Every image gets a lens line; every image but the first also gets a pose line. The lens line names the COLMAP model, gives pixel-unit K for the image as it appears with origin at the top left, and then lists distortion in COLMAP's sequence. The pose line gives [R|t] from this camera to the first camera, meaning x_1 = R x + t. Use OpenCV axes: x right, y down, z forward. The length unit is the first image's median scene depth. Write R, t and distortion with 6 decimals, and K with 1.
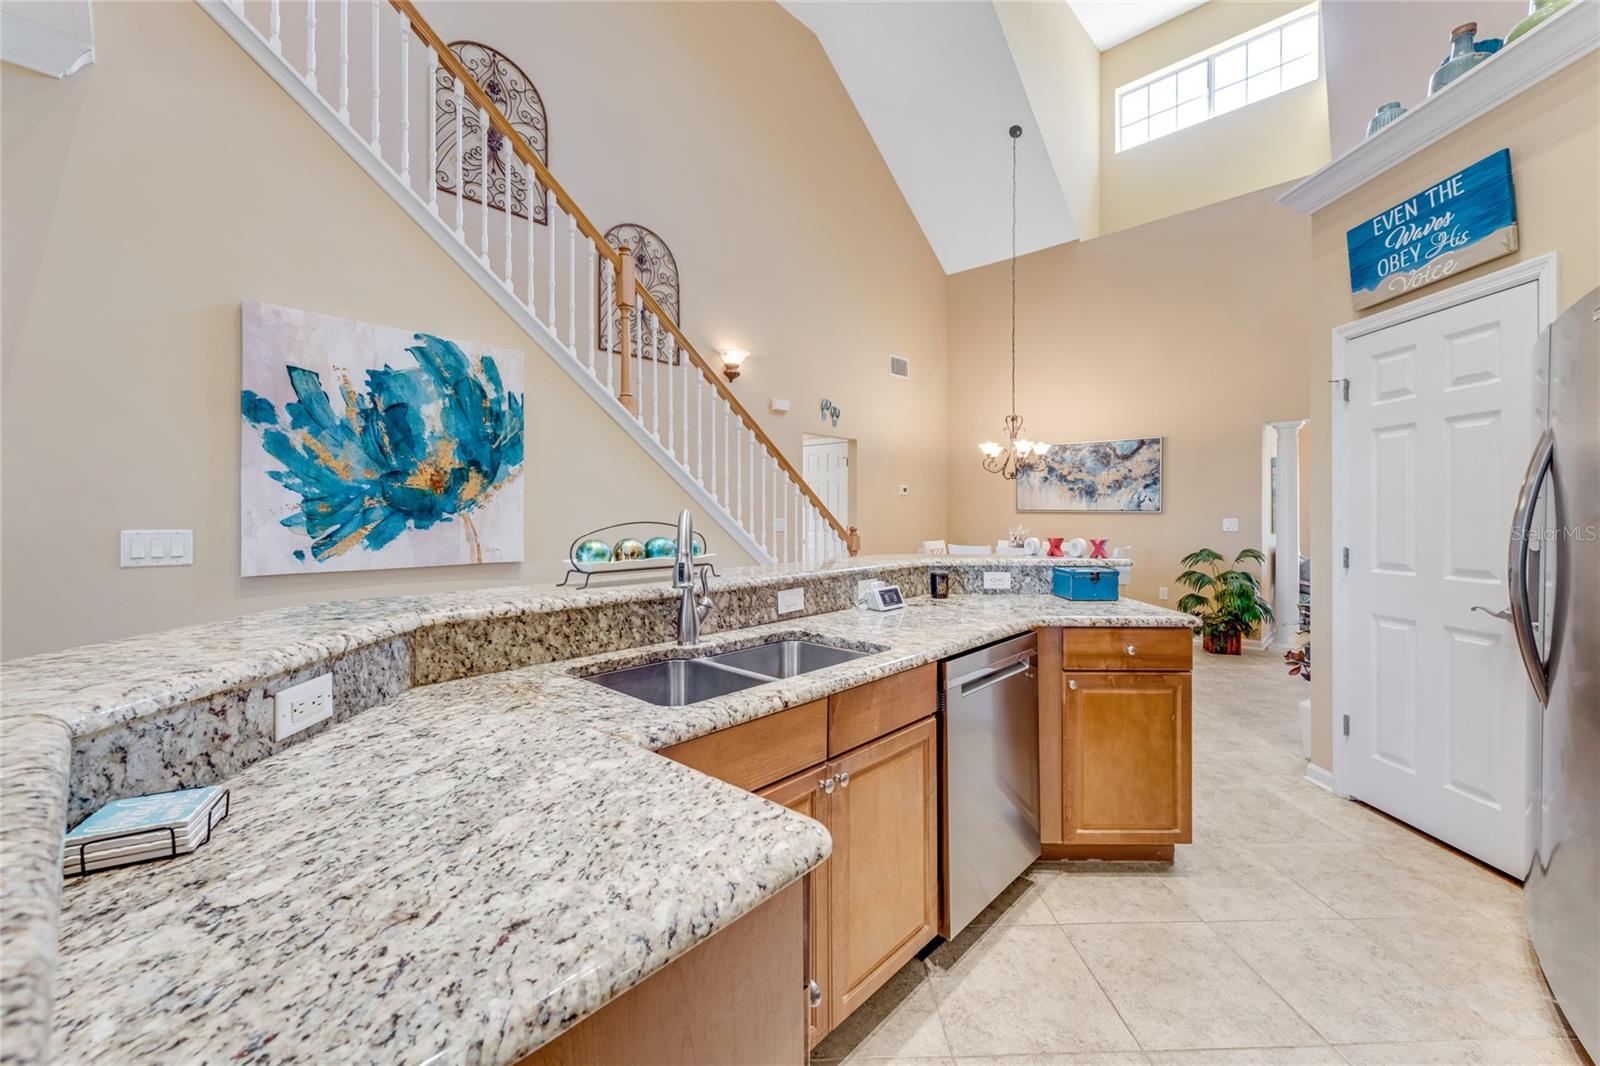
lens RADIAL K [[631.6, 0, 775.2], [0, 631.6, 525.8], [0, 0, 1]] dist [-0.002449, 0.000143]
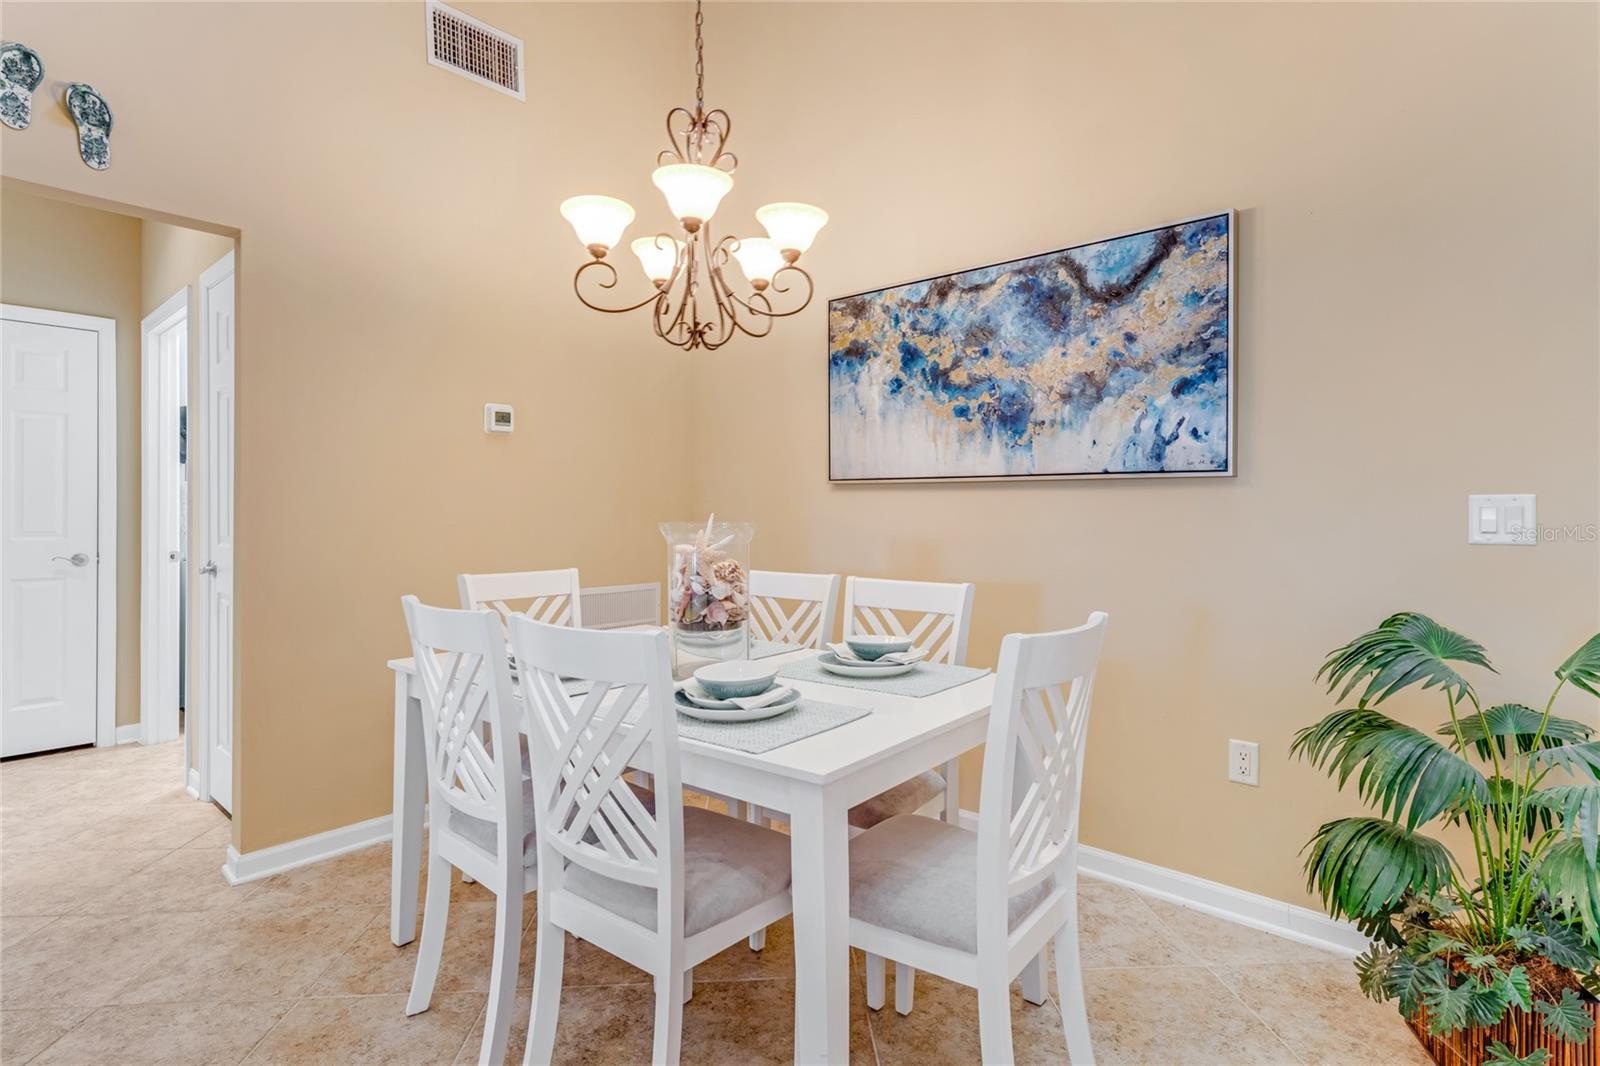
lens RADIAL K [[764.1, 0, 796.5], [0, 764.1, 523.2], [0, 0, 1]] dist [0.002374, 0.000224]
pose [[0.998710, 0.003899, 0.050631, 0.914177], [-0.003616, 0.999977, -0.005674, 0.007020], [-0.050652, 0.005484, 0.998701, 1.529734]]
